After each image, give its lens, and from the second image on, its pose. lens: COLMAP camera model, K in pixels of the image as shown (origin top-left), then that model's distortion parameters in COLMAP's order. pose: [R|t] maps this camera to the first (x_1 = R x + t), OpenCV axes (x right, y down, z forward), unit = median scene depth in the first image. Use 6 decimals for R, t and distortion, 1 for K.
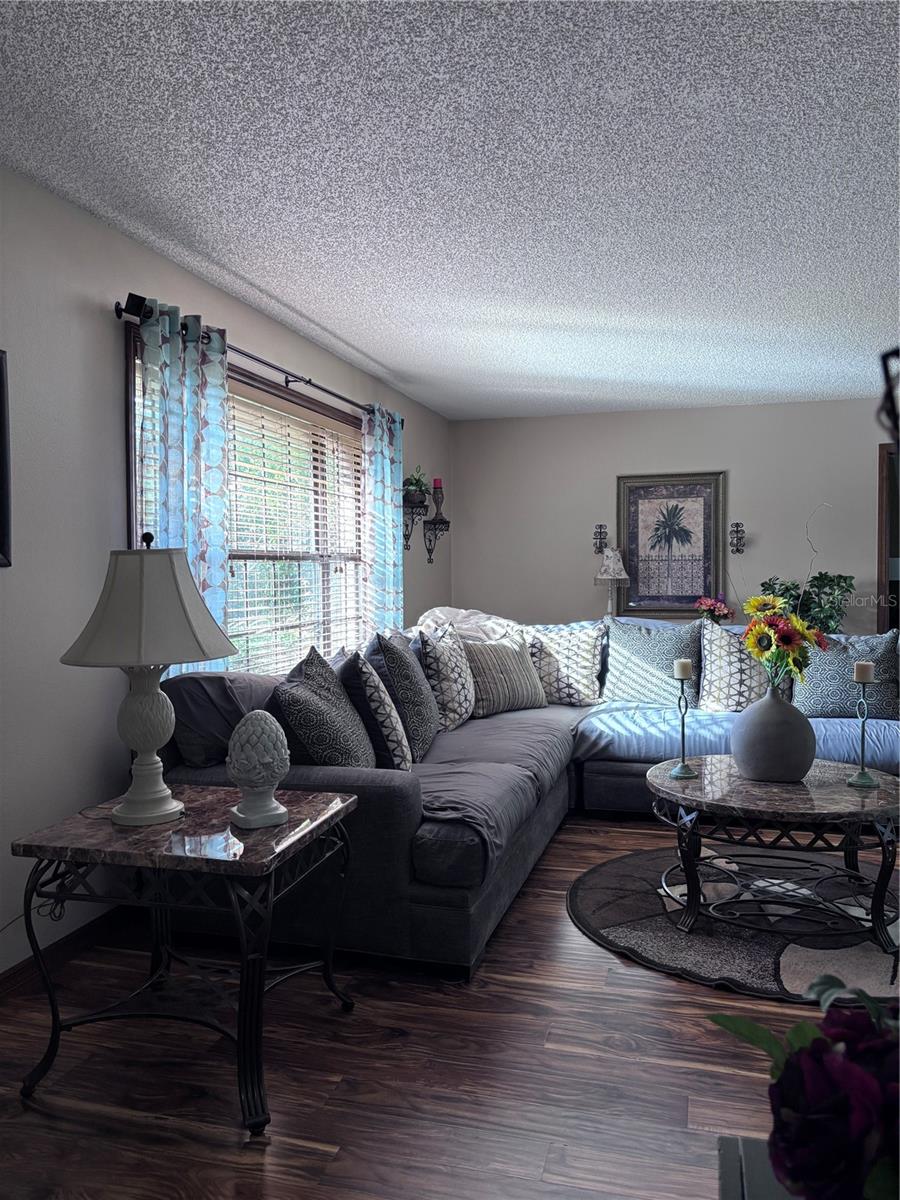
lens RADIAL K [[910.3, 0, 450.3], [0, 910.3, 607.4], [0, 0, 1]] dist [0.042055, -0.058924]
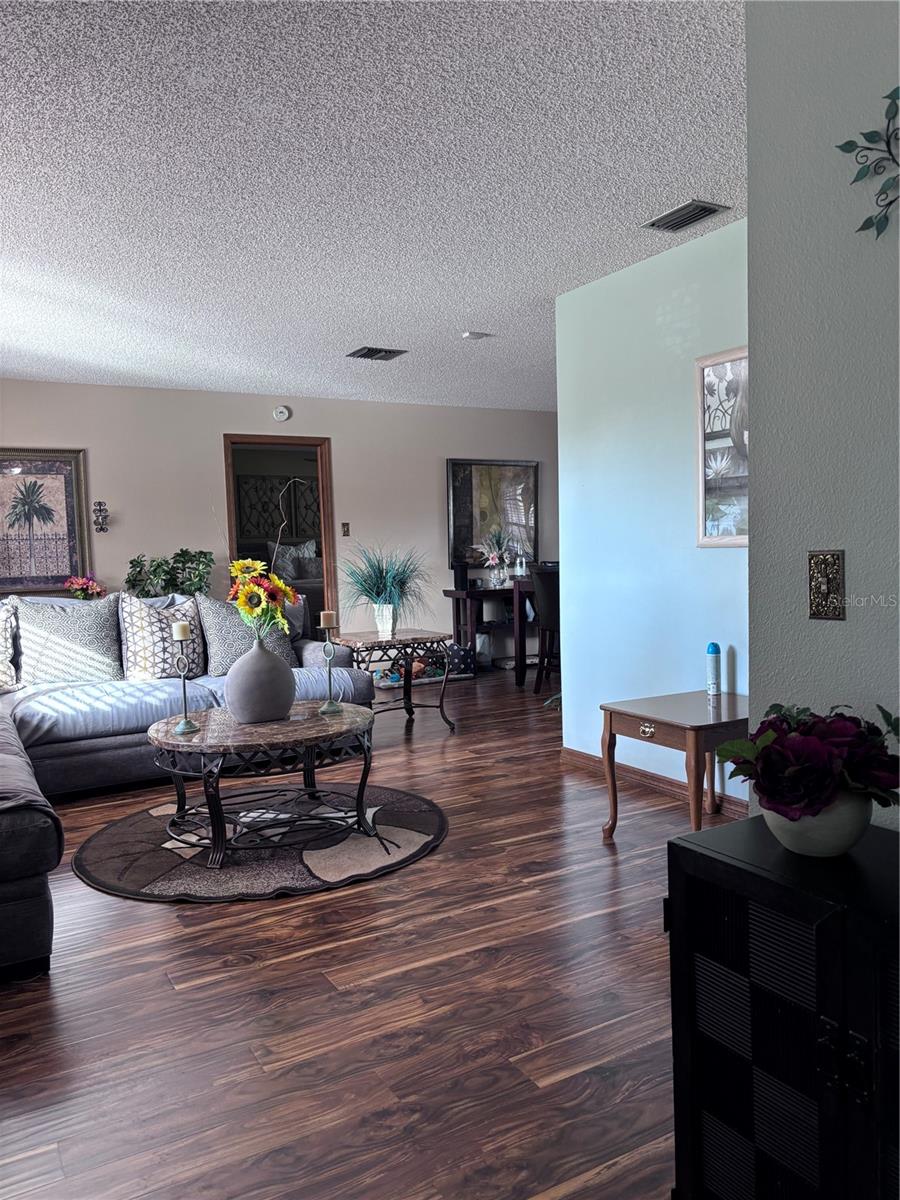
lens RADIAL K [[901.5, 0, 475.6], [0, 901.5, 624.2], [0, 0, 1]] dist [0.001638, -0.028359]
pose [[0.679647, -0.078081, 0.729372, -0.194042], [0.055387, 0.996943, 0.055114, 0.014677], [-0.731446, 0.002939, 0.681893, 0.027292]]
